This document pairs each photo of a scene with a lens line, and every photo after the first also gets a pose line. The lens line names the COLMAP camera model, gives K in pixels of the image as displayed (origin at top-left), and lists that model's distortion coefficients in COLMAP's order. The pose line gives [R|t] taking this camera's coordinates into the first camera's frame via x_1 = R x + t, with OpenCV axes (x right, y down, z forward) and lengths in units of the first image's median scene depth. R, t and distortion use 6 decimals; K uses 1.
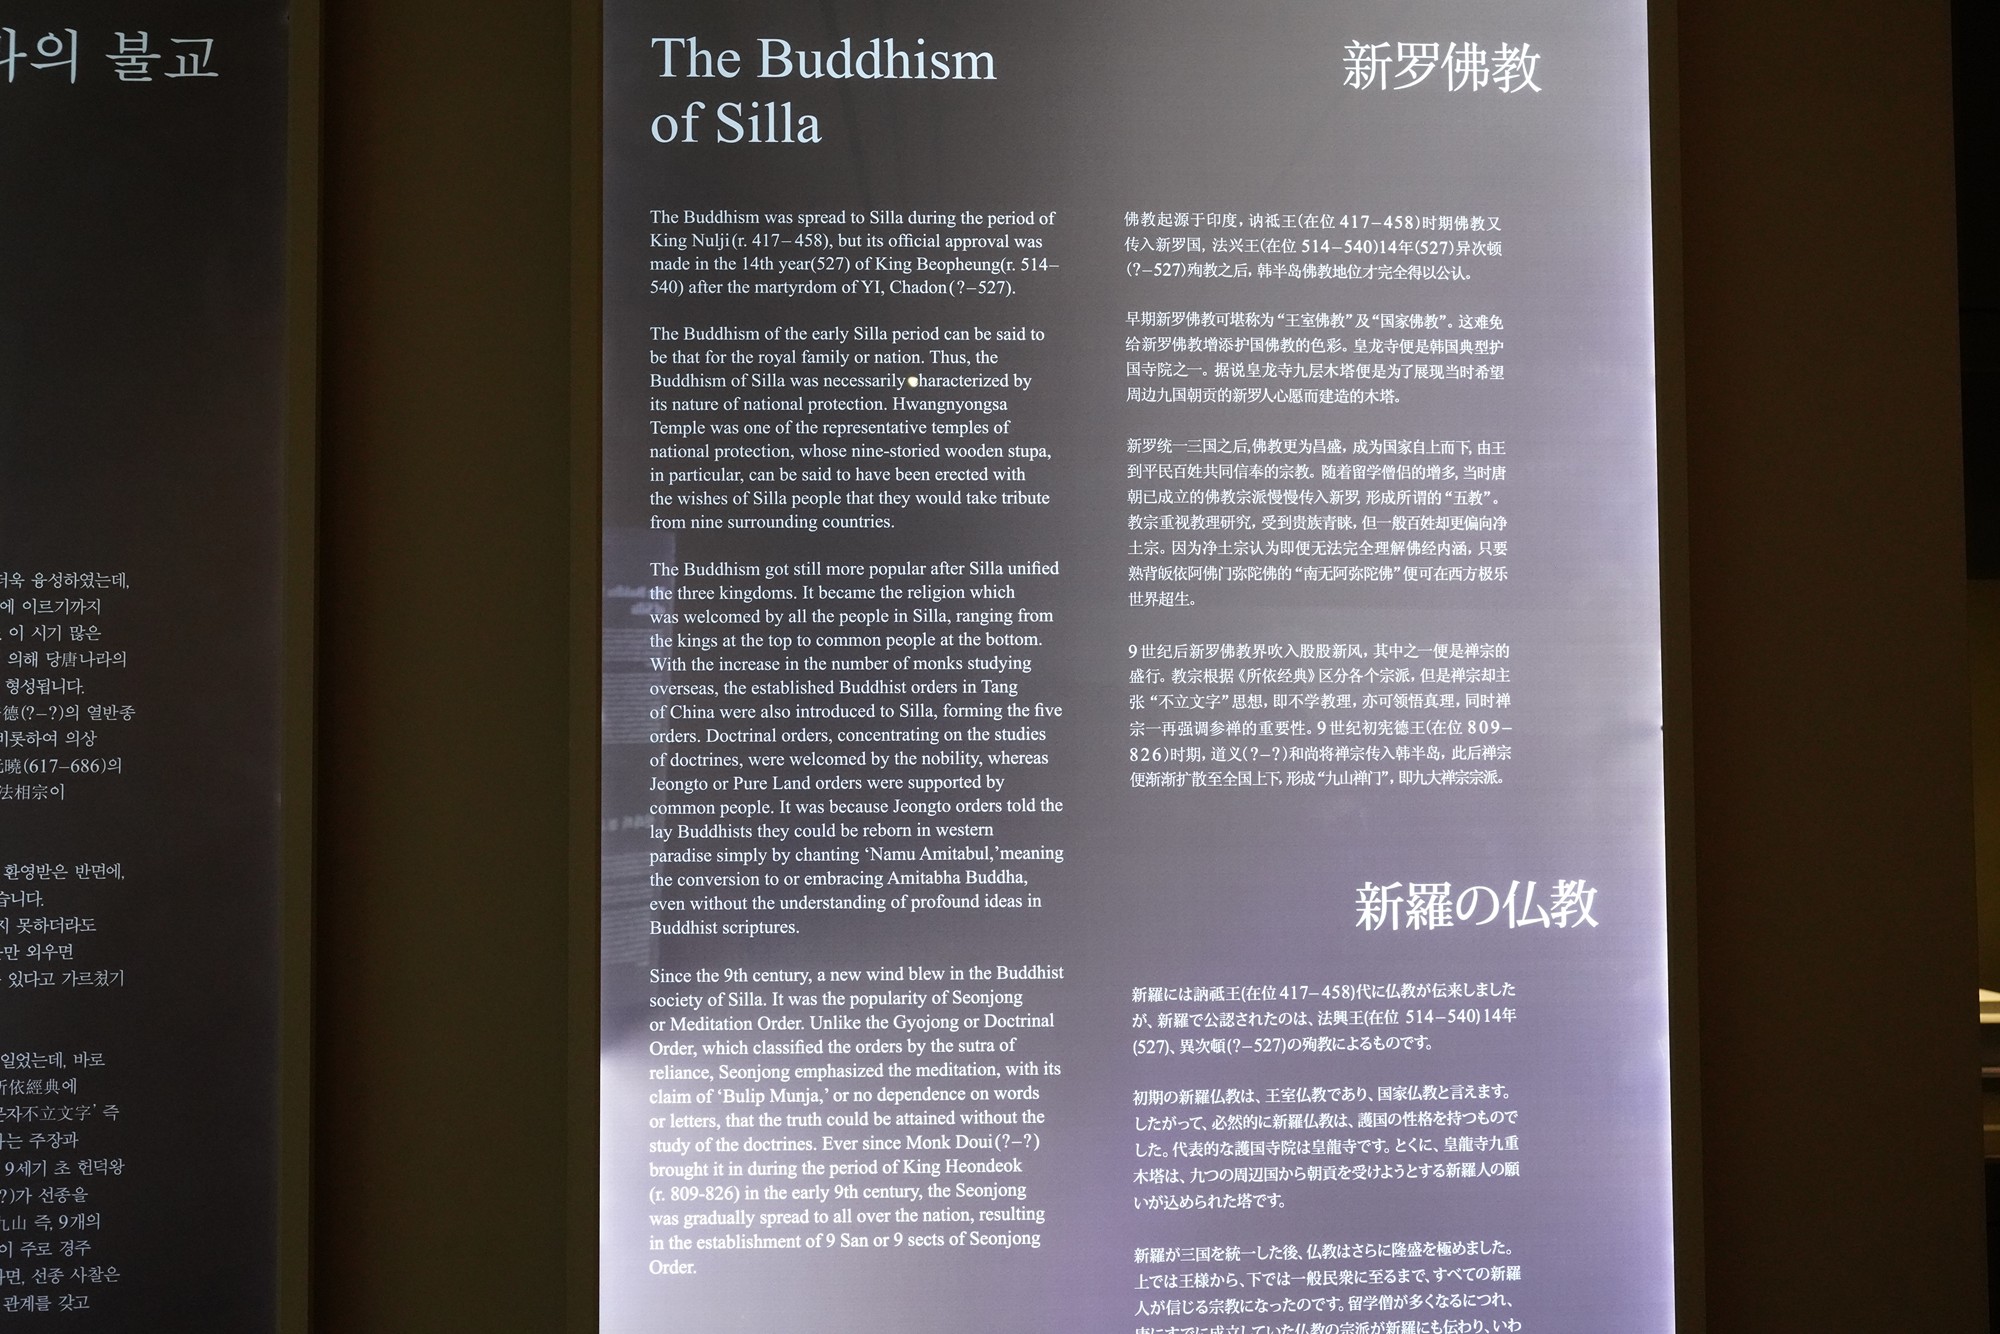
lens RADIAL K [[2013.1, 0, 1000.0], [0, 2013.1, 662.0], [0, 0, 1]] dist [0.001953, 0.000000]
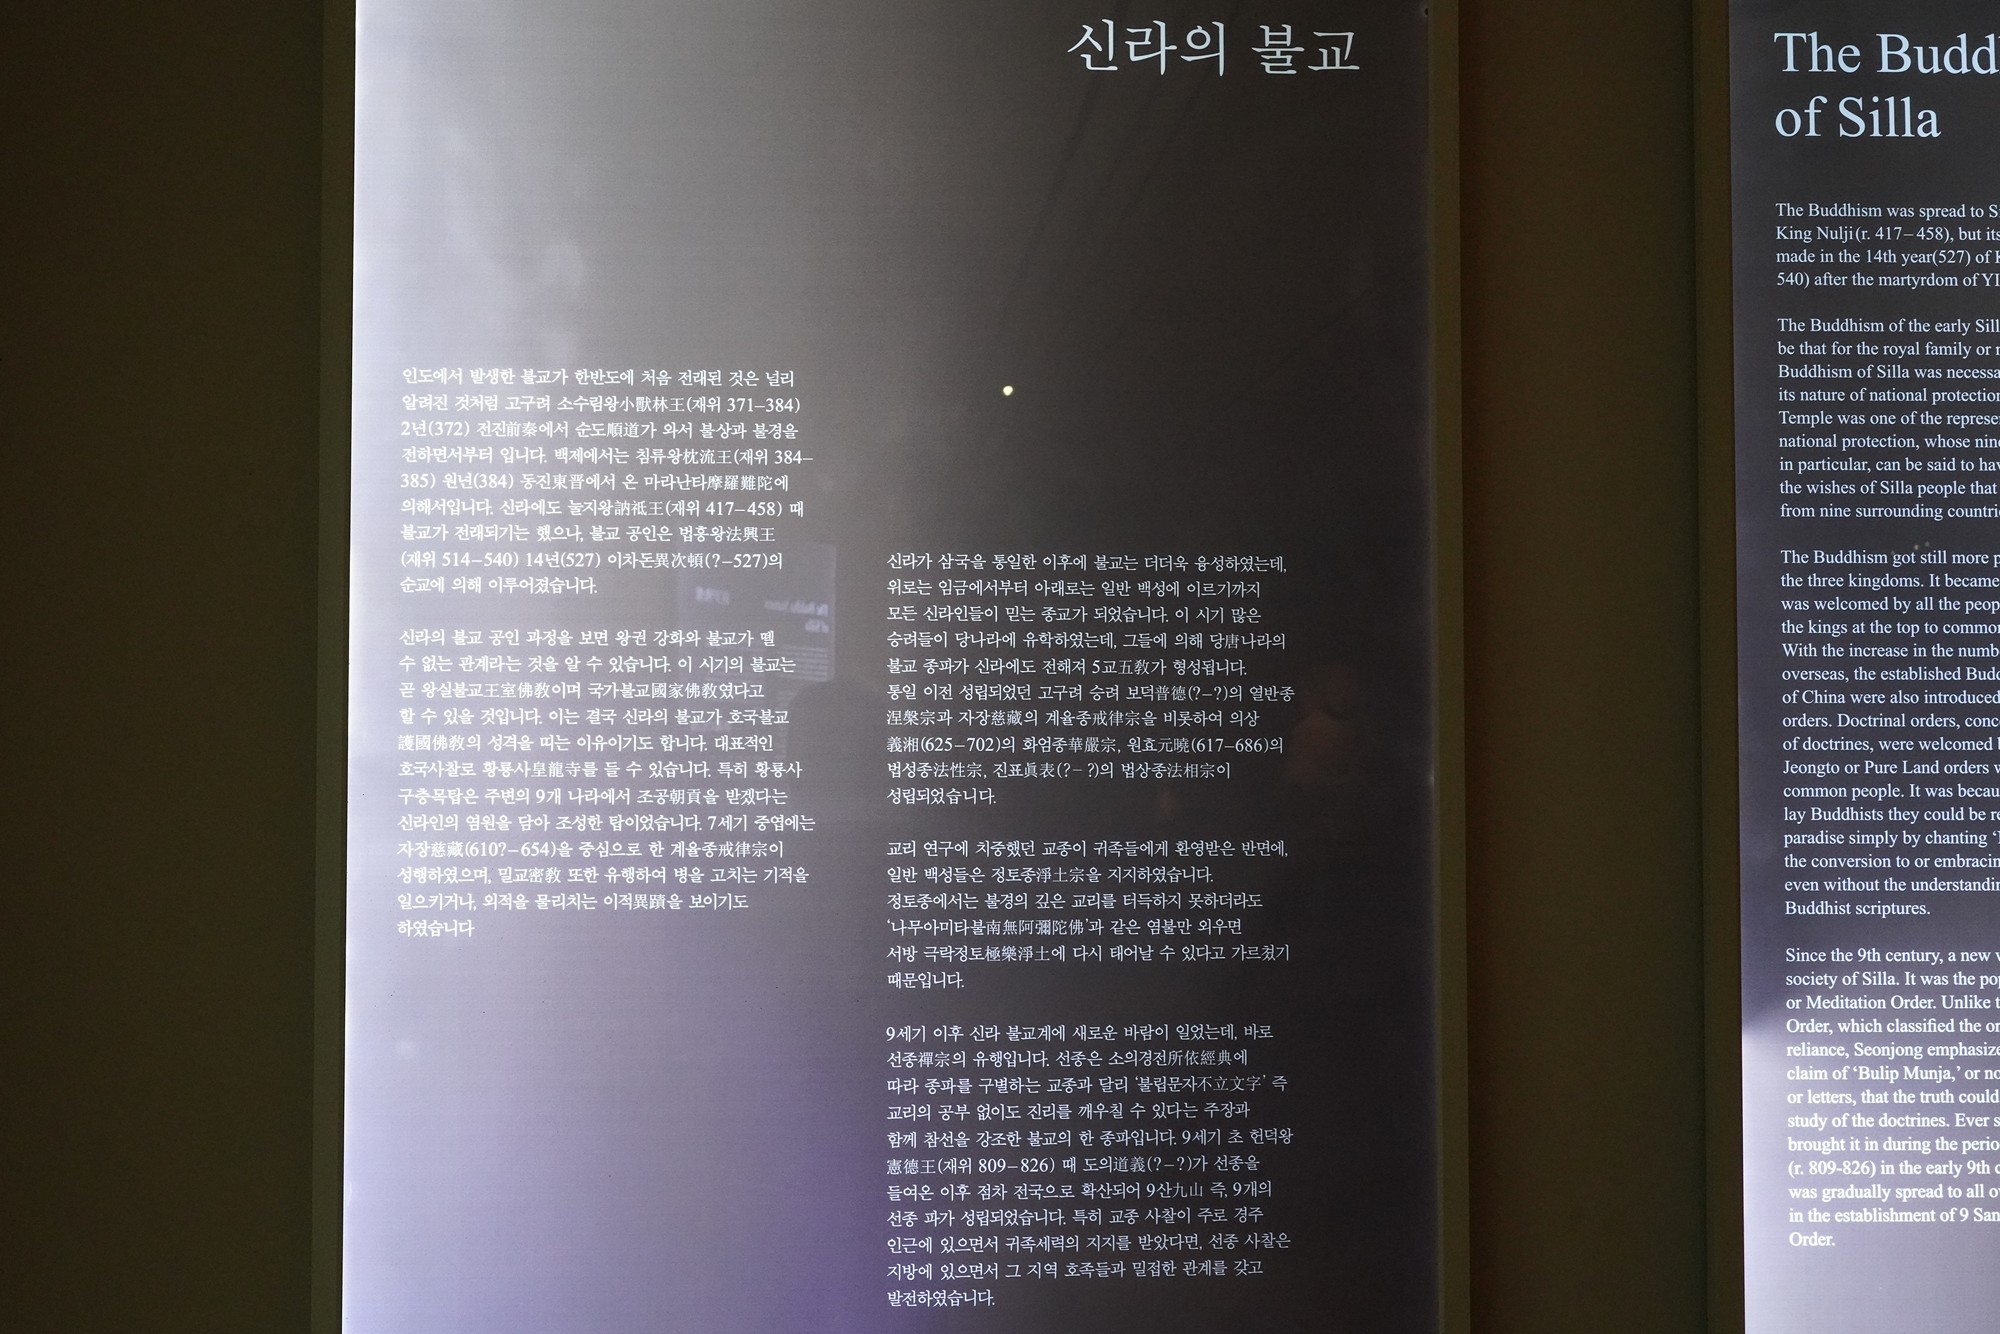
lens RADIAL K [[2013.1, 0, 1000.0], [0, 2013.1, 671.9], [0, 0, 1]] dist [0.001953, 0.000000]
pose [[0.999940, 0.007129, -0.008283, -0.561999], [-0.007024, 0.999895, 0.012669, 0.002130], [0.008372, -0.012610, 0.999885, -0.023173]]
